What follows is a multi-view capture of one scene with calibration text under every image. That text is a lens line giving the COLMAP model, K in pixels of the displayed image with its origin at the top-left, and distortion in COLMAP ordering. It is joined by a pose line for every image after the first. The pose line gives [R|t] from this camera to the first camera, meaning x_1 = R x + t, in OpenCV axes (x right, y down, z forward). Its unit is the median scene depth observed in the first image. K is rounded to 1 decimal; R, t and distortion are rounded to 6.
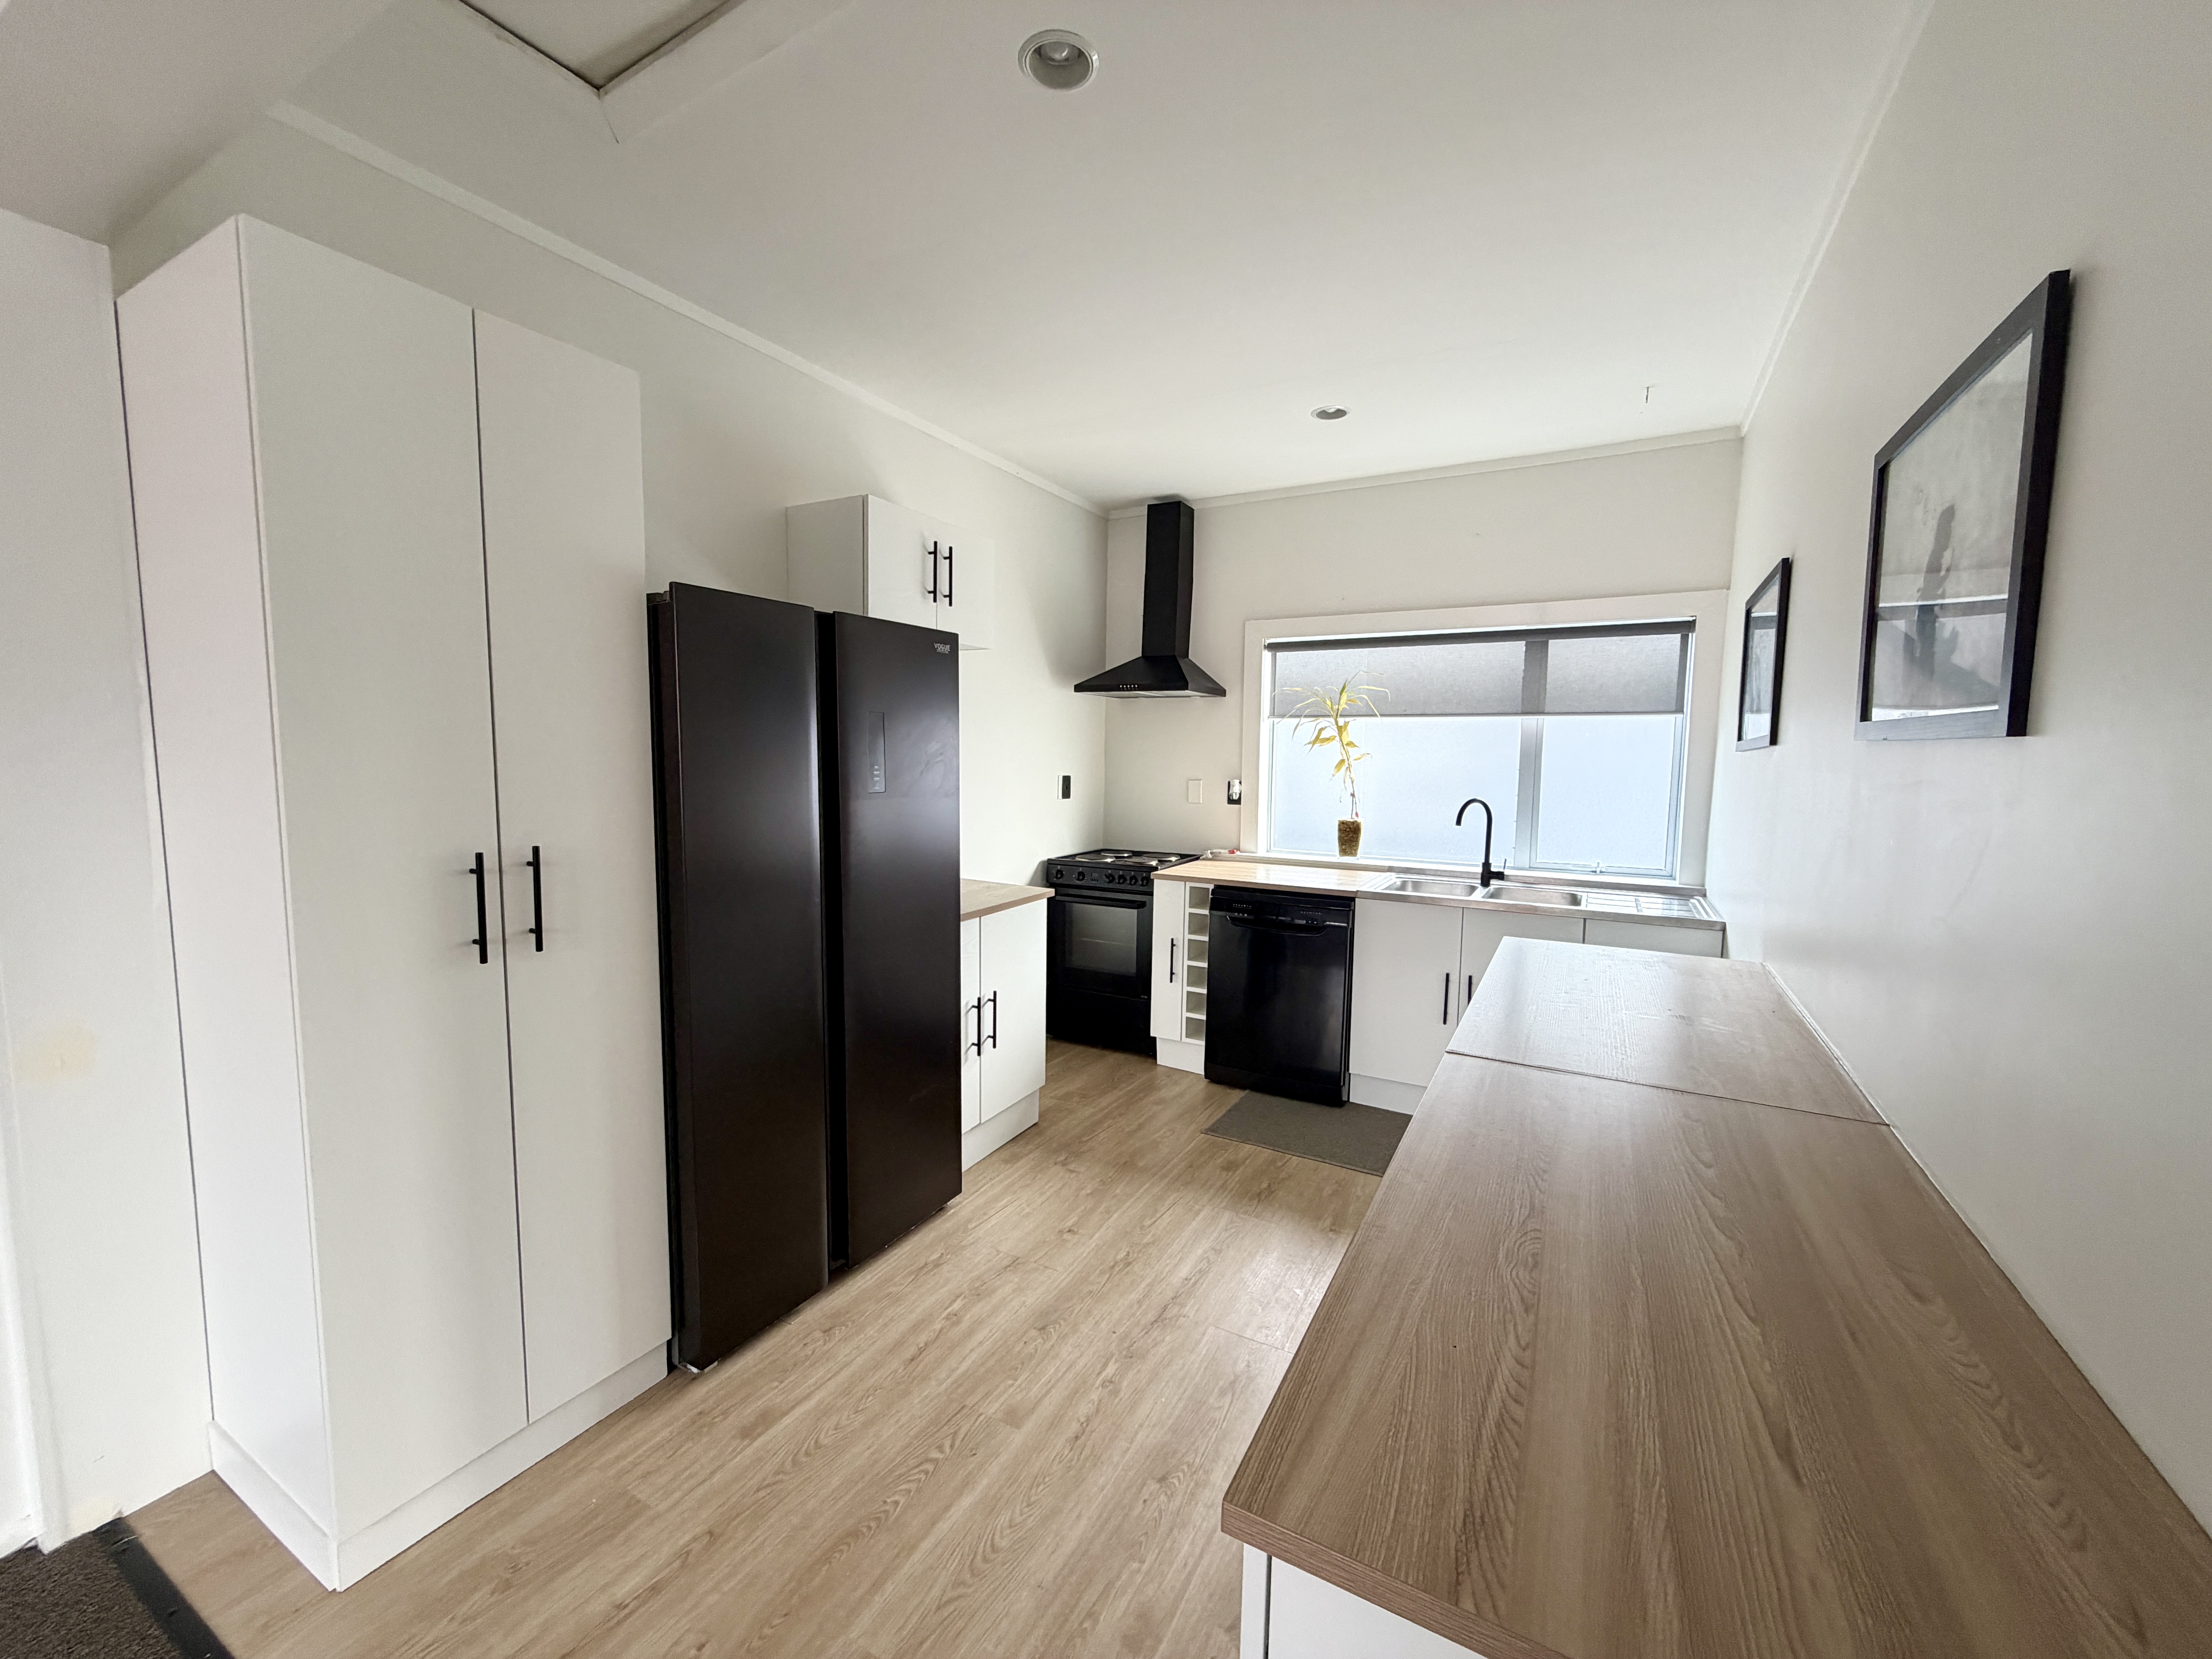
lens RADIAL K [[883.5, 0, 1103.6], [0, 883.5, 828.2], [0, 0, 1]] dist [-0.000790, -0.000094]
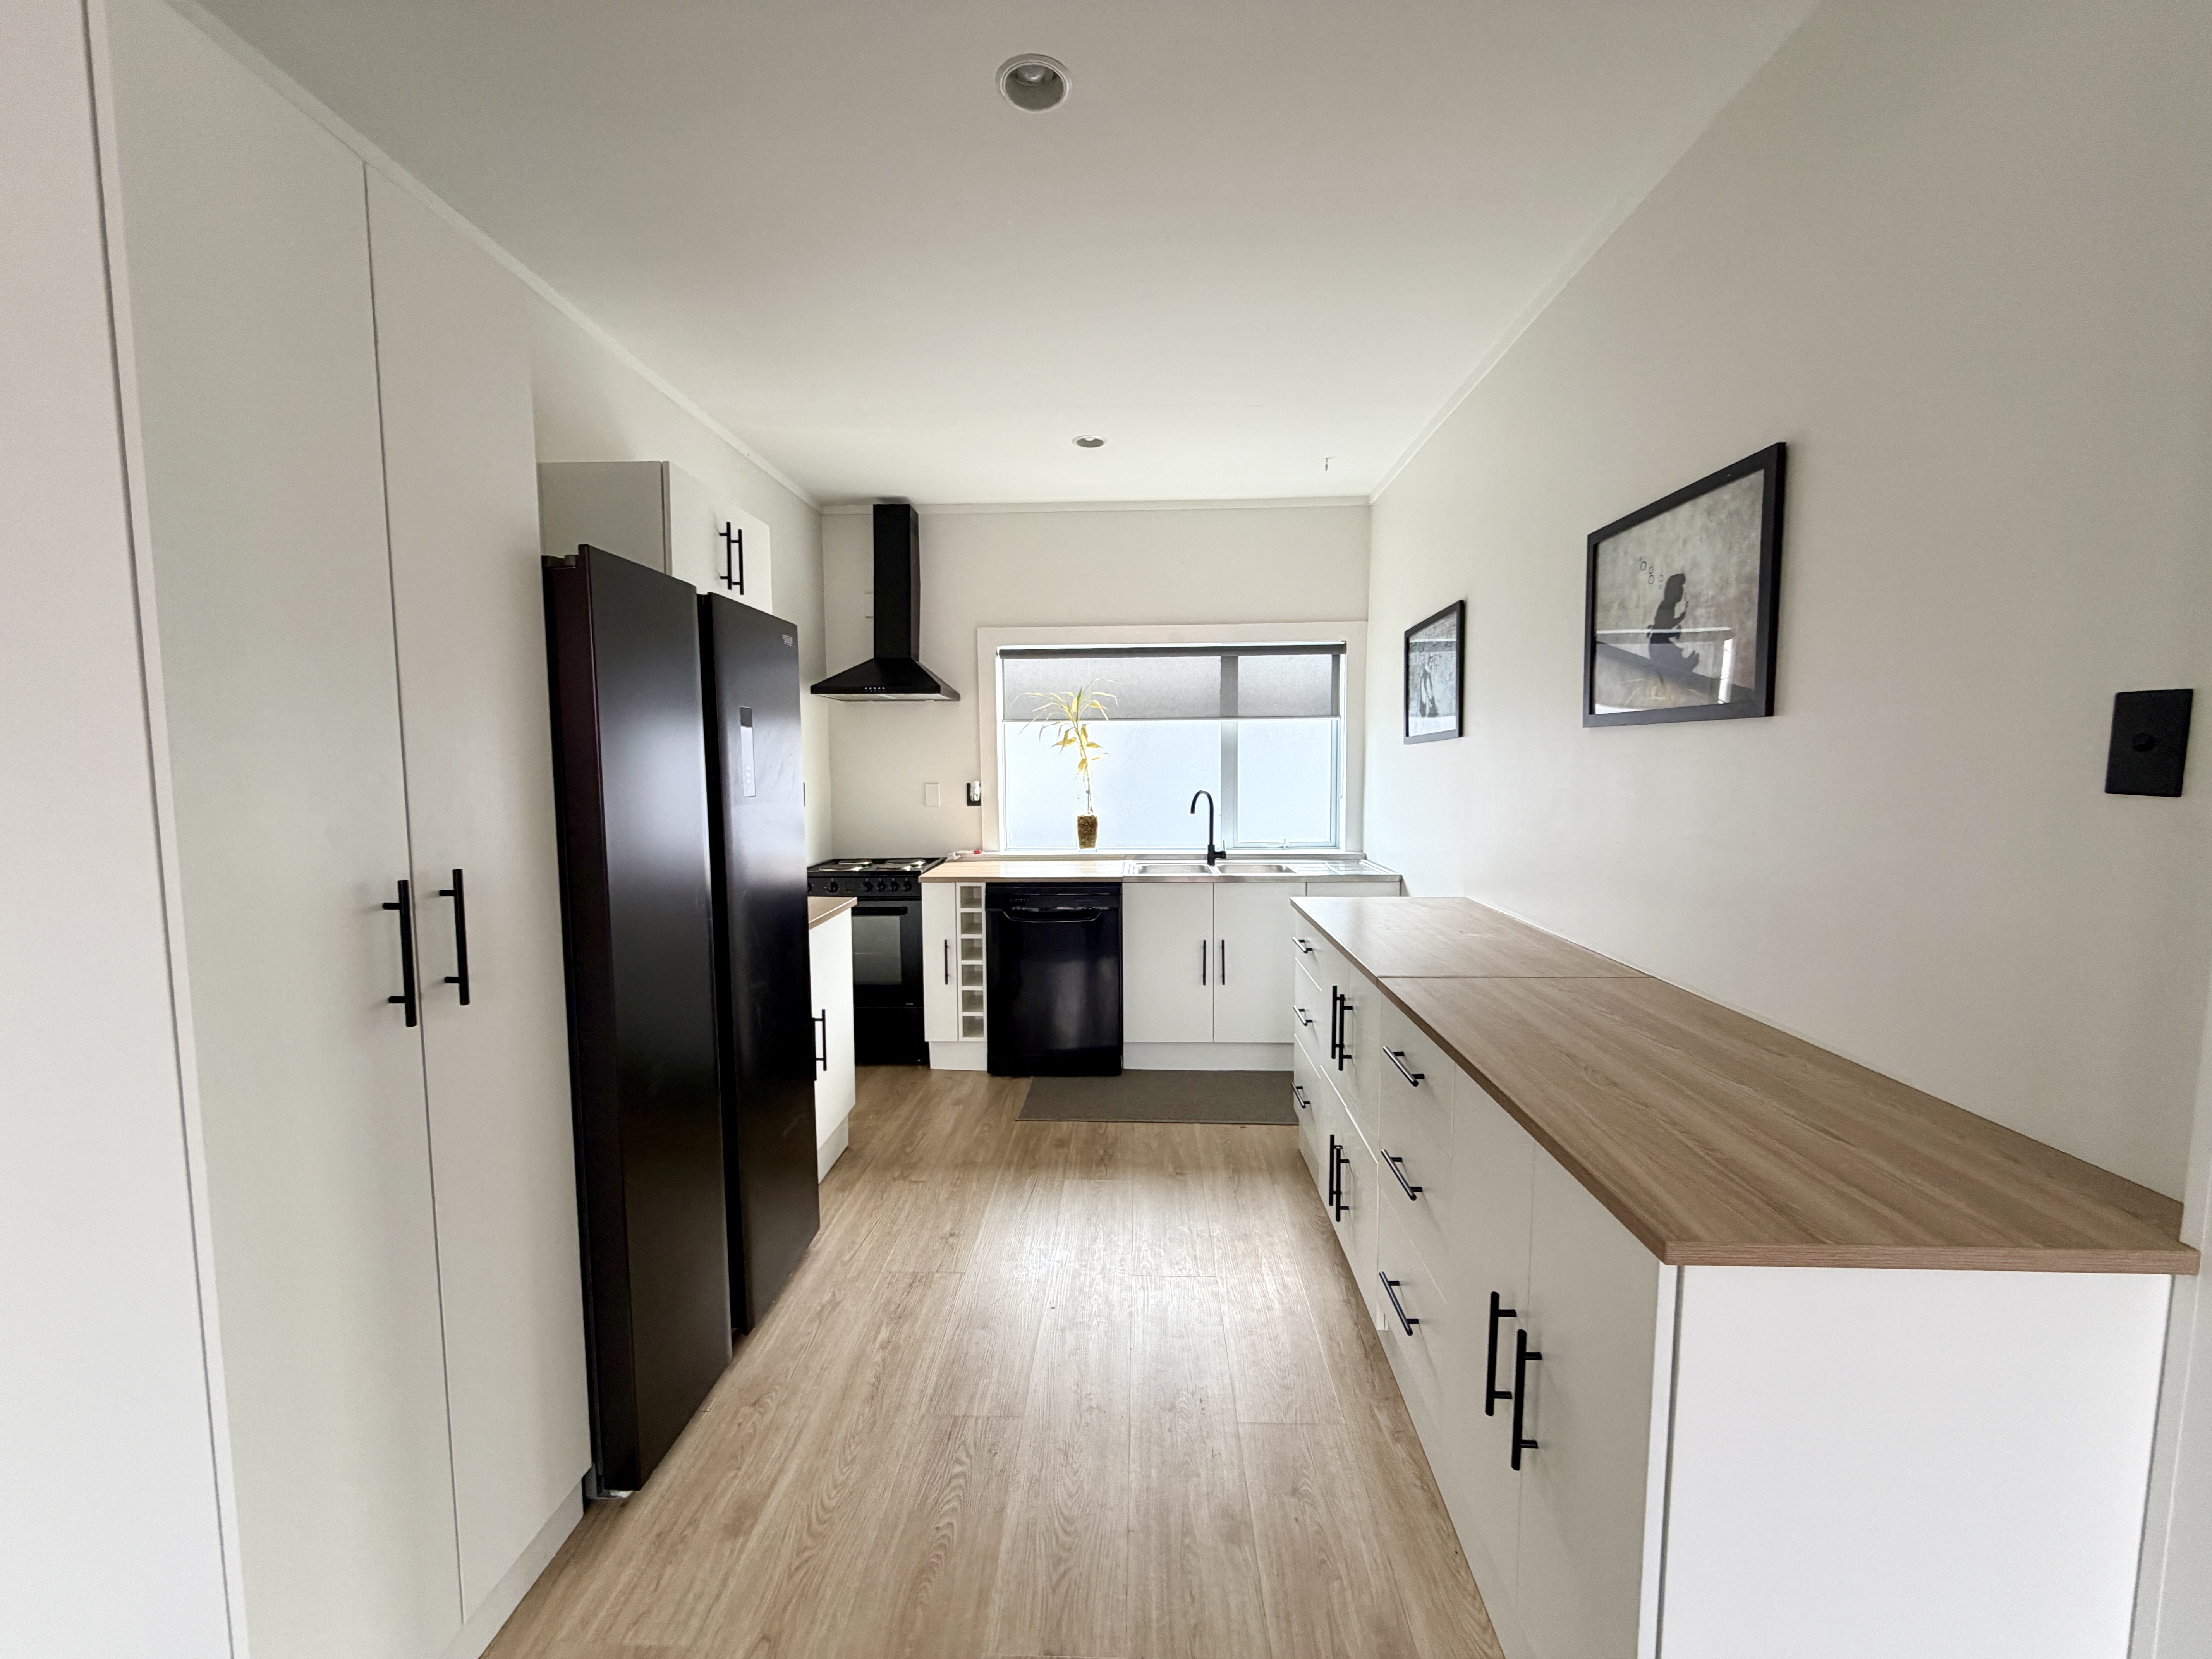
lens RADIAL K [[883.5, 0, 1106.5], [0, 883.5, 829.0], [0, 0, 1]] dist [-0.000790, -0.000094]
pose [[0.890811, -0.054282, 0.451121, -0.227621], [0.059551, 0.998222, 0.002519, 0.007756], [-0.450455, 0.024621, 0.892459, 0.022258]]
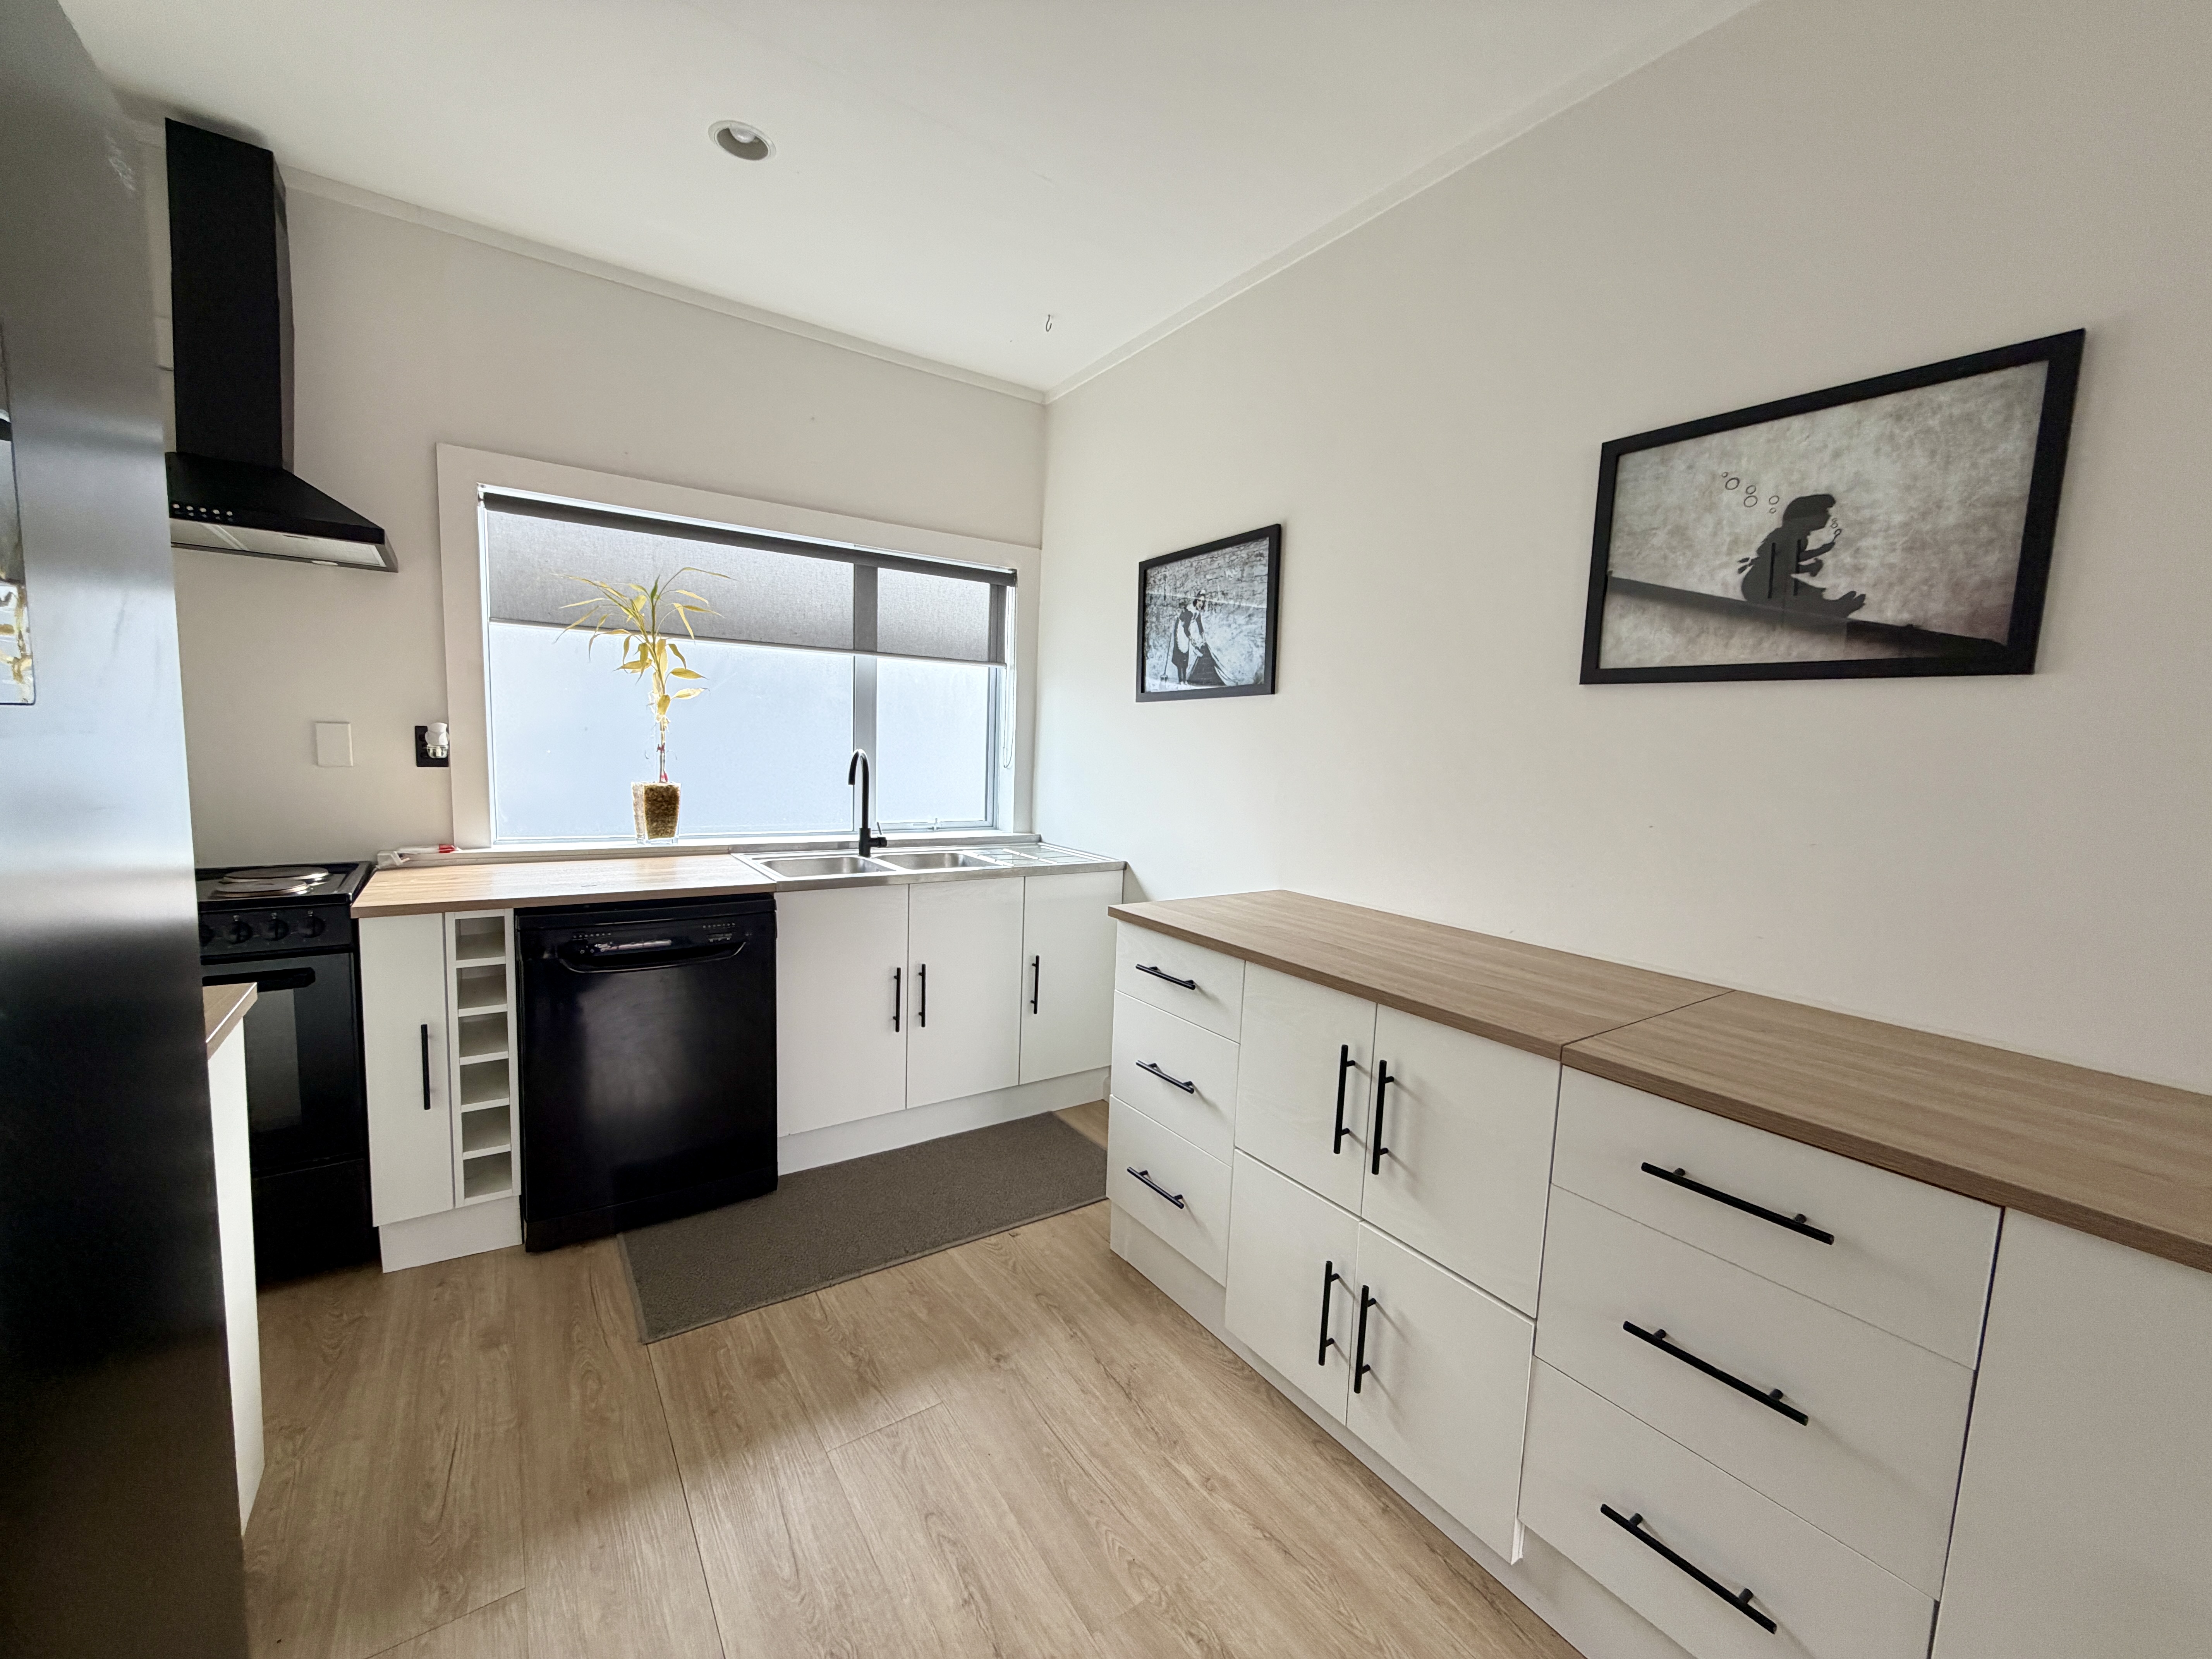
lens RADIAL K [[883.5, 0, 1111.1], [0, 883.5, 829.1], [0, 0, 1]] dist [-0.000790, -0.000094]
pose [[0.438955, -0.085635, 0.894419, -0.220951], [0.047835, 0.996263, 0.071910, -0.008874], [-0.897235, 0.011219, 0.441411, 0.452057]]
